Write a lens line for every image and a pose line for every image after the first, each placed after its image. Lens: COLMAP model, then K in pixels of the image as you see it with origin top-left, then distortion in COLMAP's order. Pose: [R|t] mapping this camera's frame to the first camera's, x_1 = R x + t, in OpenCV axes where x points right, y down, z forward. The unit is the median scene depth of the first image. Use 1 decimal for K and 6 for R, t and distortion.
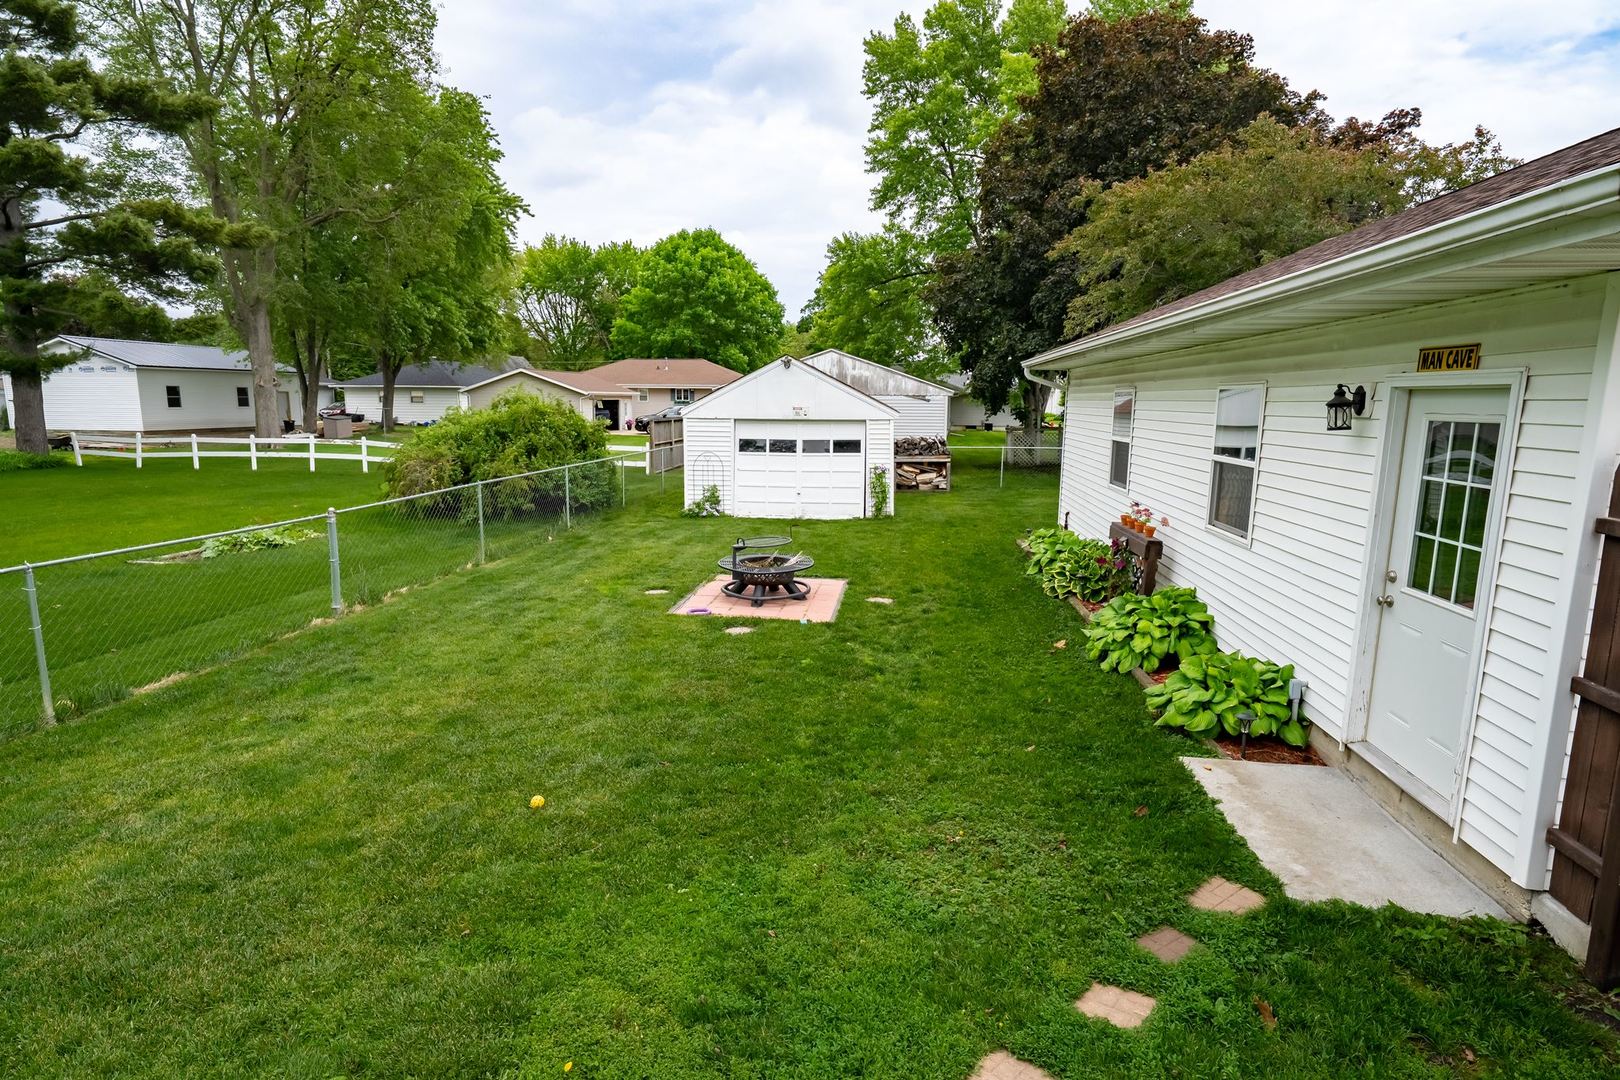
lens RADIAL K [[817.0, 0, 810.0], [0, 817.0, 540.0], [0, 0, 1]] dist [0.001347, -0.000333]
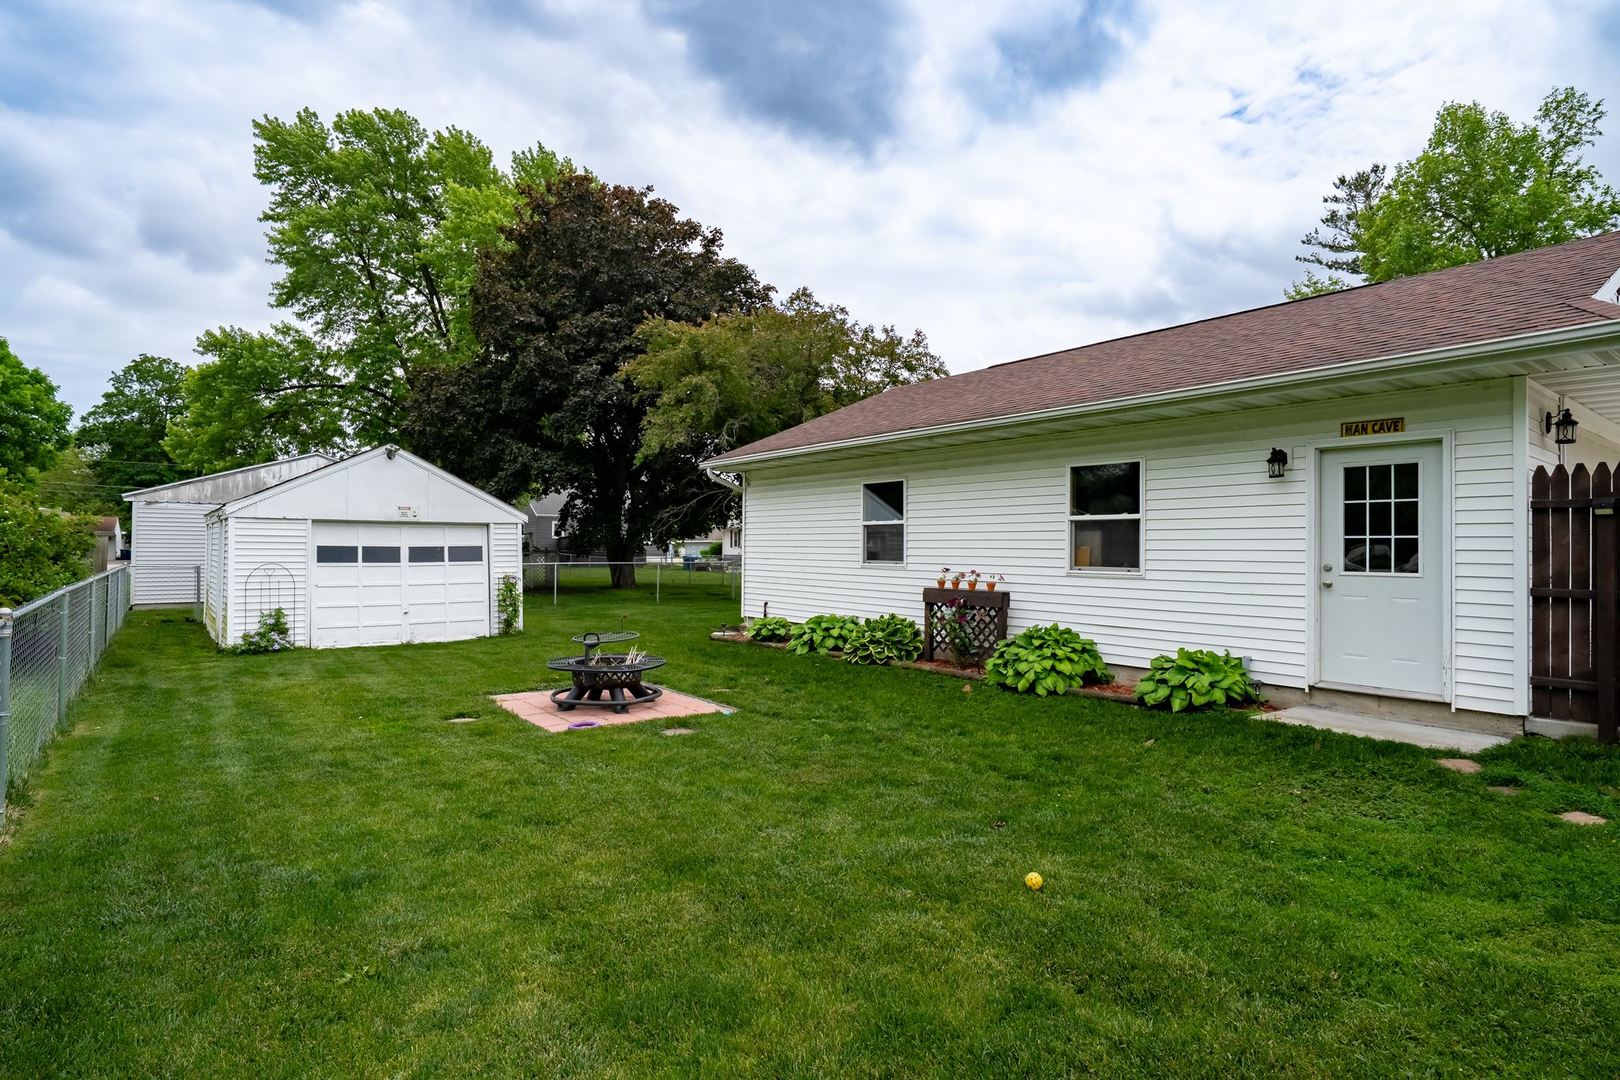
lens RADIAL K [[817.0, 0, 810.0], [0, 817.0, 540.0], [0, 0, 1]] dist [0.001347, -0.000333]
pose [[0.720910, 0.004207, 0.693016, -0.267300], [0.115594, 0.985243, -0.126229, 0.018659], [-0.683320, 0.171108, 0.709786, 0.138428]]
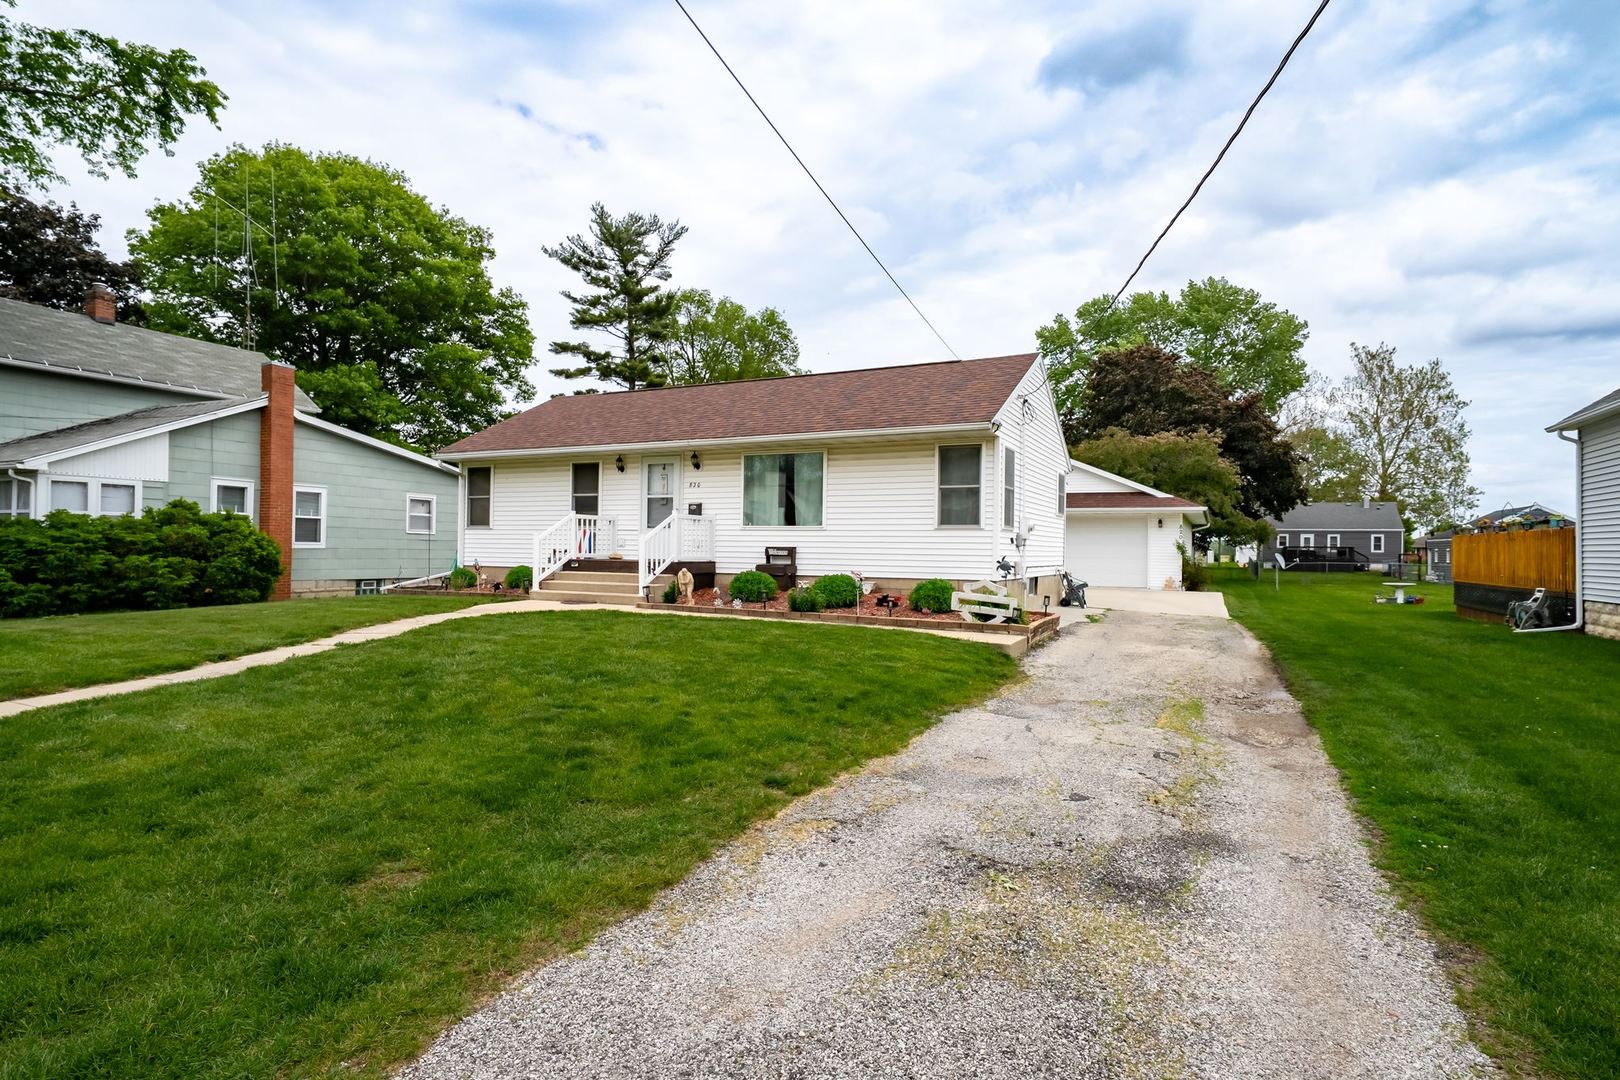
lens RADIAL K [[817.0, 0, 810.0], [0, 817.0, 540.0], [0, 0, 1]] dist [0.001347, -0.000333]
pose [[0.944220, -0.000187, -0.329316, 0.425630], [-0.060442, 0.982914, -0.173857, 0.295684], [0.323722, 0.184064, 0.928076, -1.447571]]
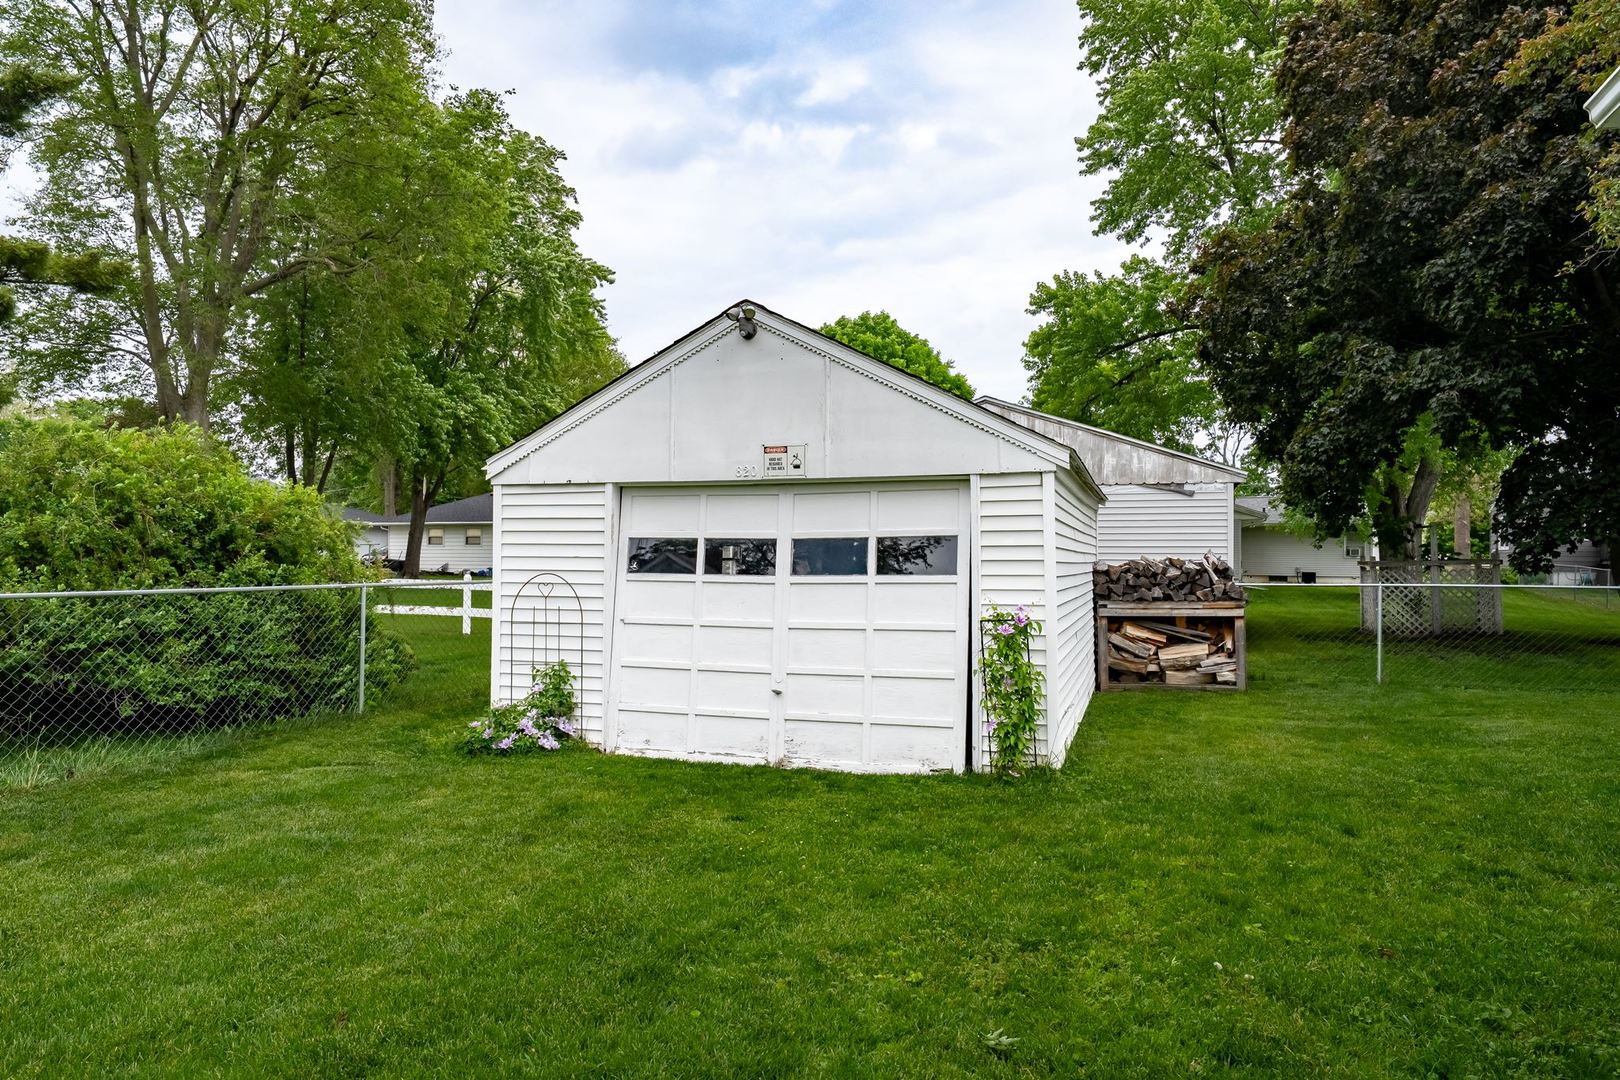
lens RADIAL K [[1056.7, 0, 810.0], [0, 1056.7, 540.0], [0, 0, 1]] dist [-0.006476, -0.001751]
pose [[0.975586, -0.006941, -0.219507, 0.091898], [-0.033440, 0.983151, -0.179710, -0.037879], [0.217055, 0.182663, 0.958917, 0.530349]]
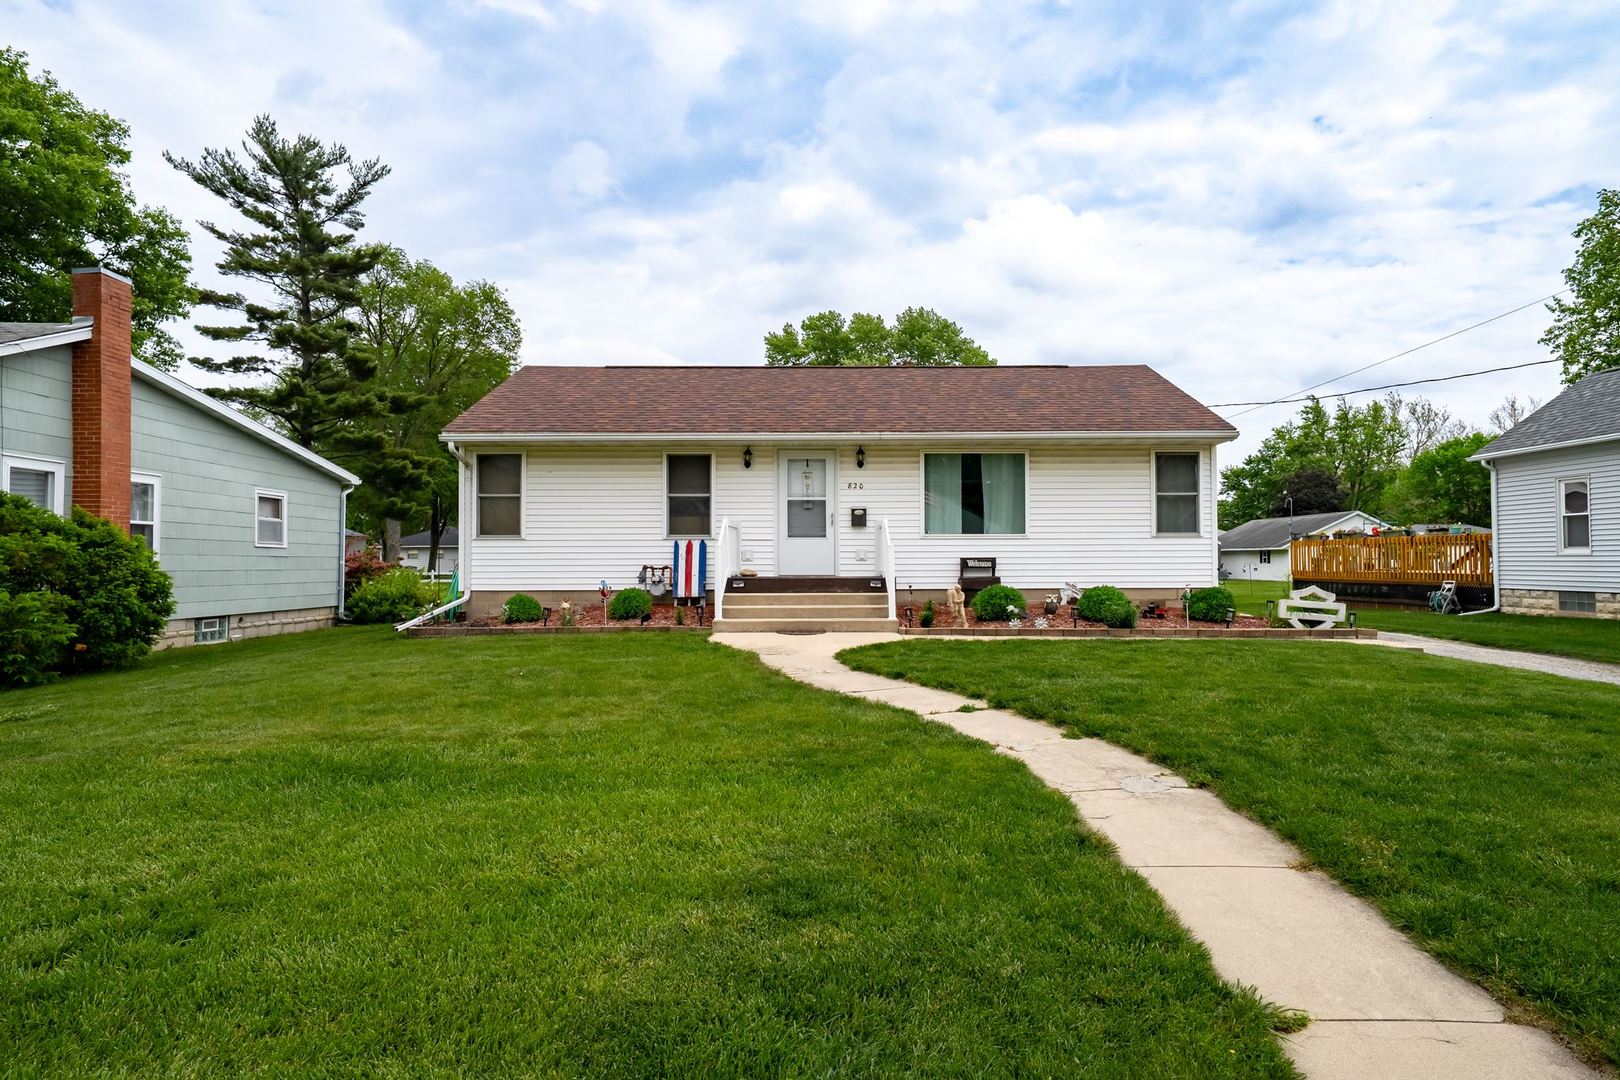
lens RADIAL K [[832.8, 0, 830.2], [0, 832.8, 543.4], [0, 0, 1]] dist [-0.002191, 0.000295]
pose [[0.991014, -0.010124, 0.133373, -0.077734], [0.034935, 0.982110, -0.185037, 0.283349], [-0.129114, 0.188034, 0.973639, -1.409009]]
